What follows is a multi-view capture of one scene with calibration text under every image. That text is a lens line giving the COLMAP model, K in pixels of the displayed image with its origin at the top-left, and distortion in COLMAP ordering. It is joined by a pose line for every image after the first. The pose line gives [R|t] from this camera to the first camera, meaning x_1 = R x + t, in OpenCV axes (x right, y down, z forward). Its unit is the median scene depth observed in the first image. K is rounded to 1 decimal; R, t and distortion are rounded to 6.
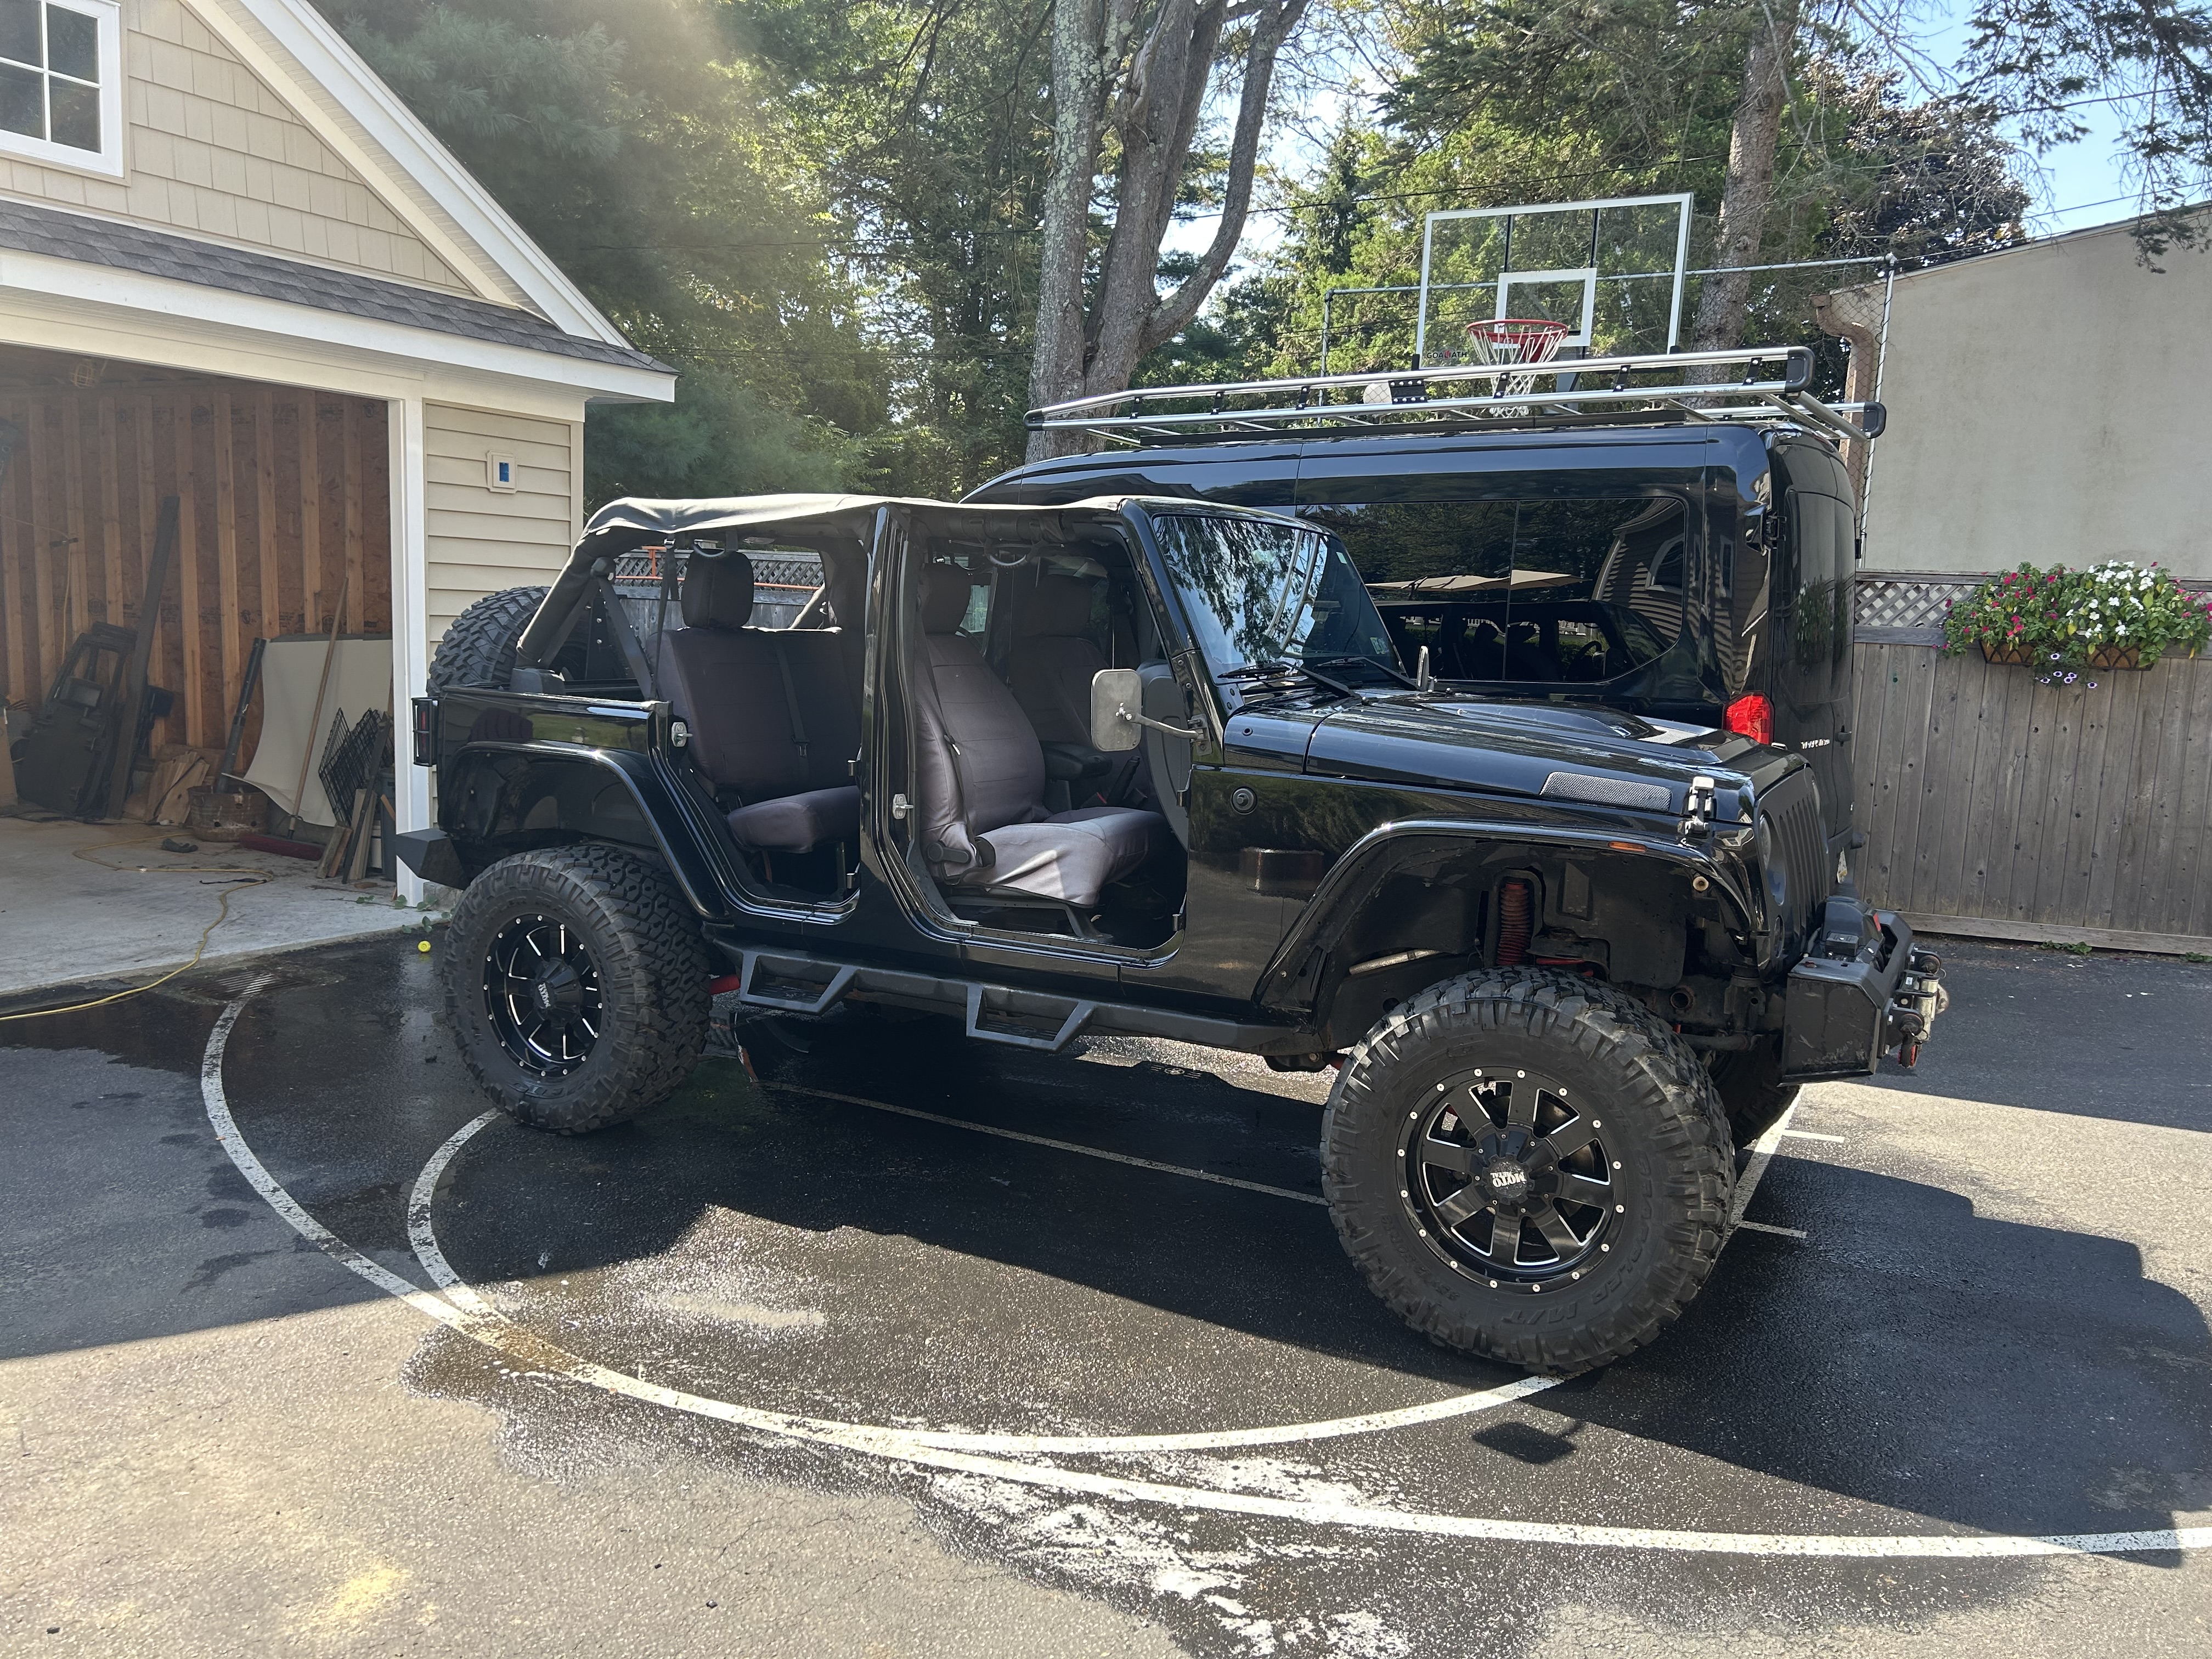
lens RADIAL K [[1651.8, 0, 1110.3], [0, 1651.8, 836.3], [0, 0, 1]] dist [0.053100, -0.056758]
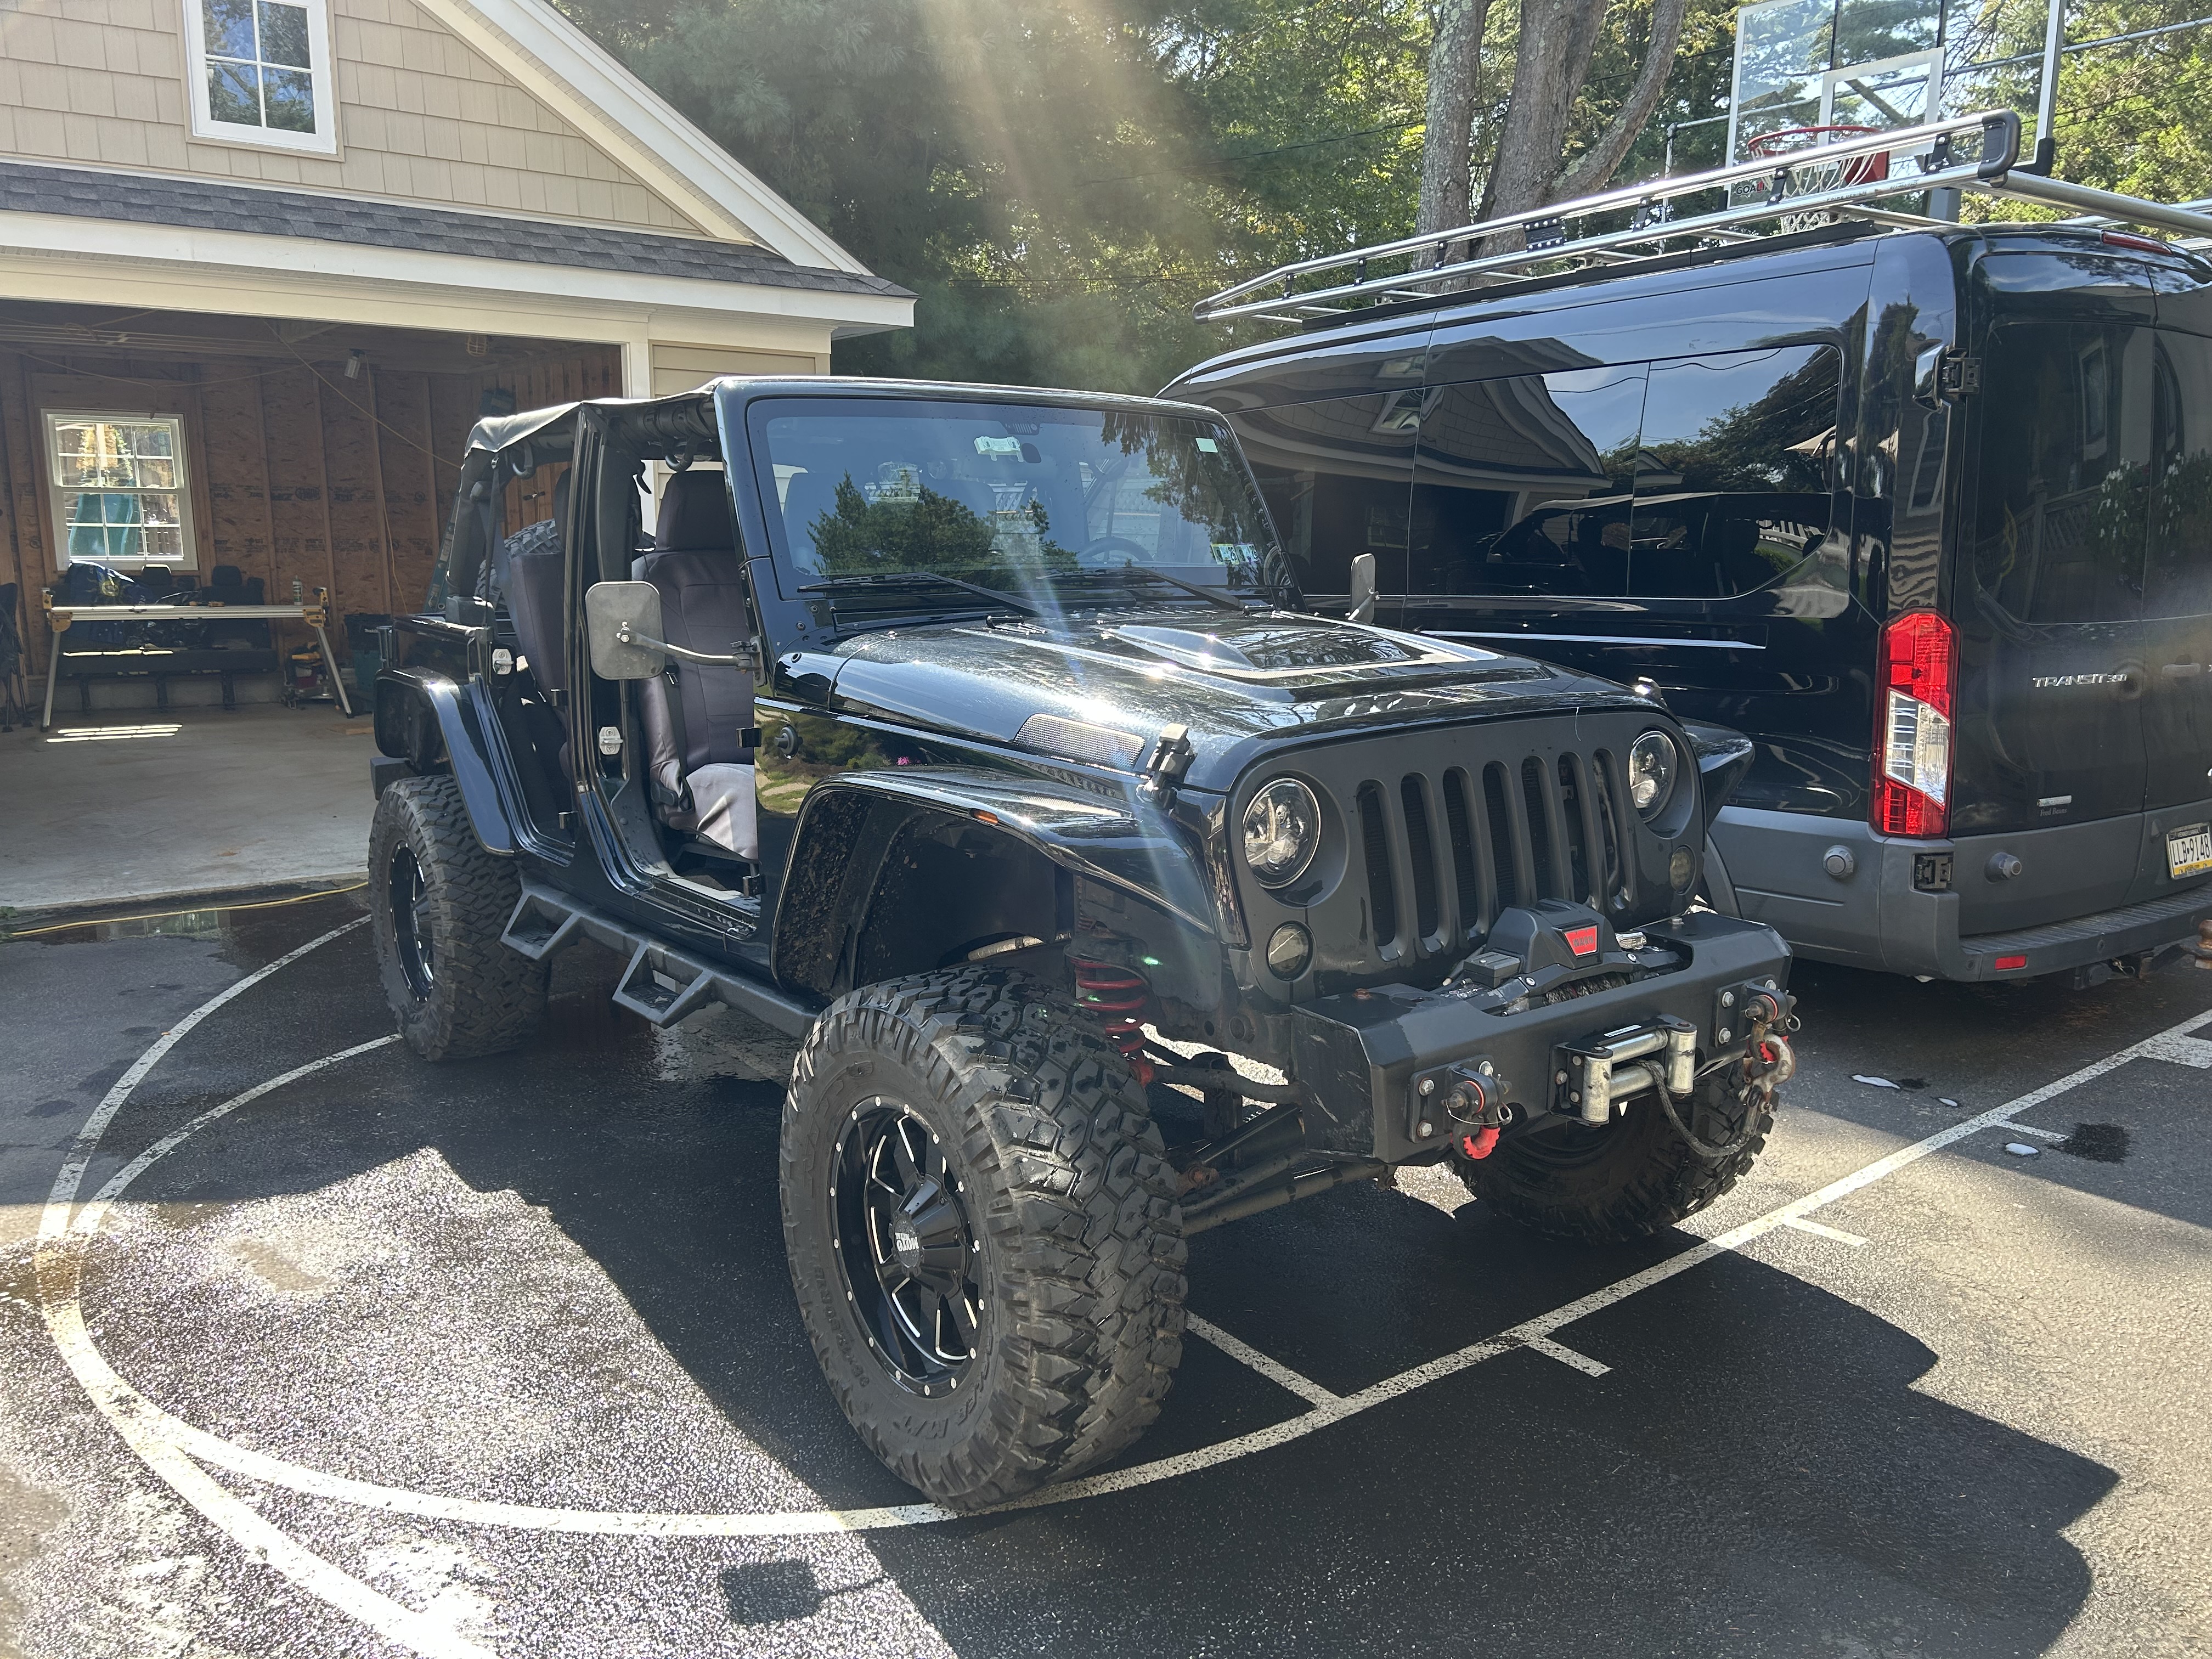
lens RADIAL K [[1651.8, 0, 1121.3], [0, 1651.8, 834.2], [0, 0, 1]] dist [0.053100, -0.056758]
pose [[0.916552, 0.043013, -0.397595, 0.495262], [-0.027902, 0.998654, 0.043717, -0.014499], [0.398940, -0.028975, 0.916519, 0.271845]]
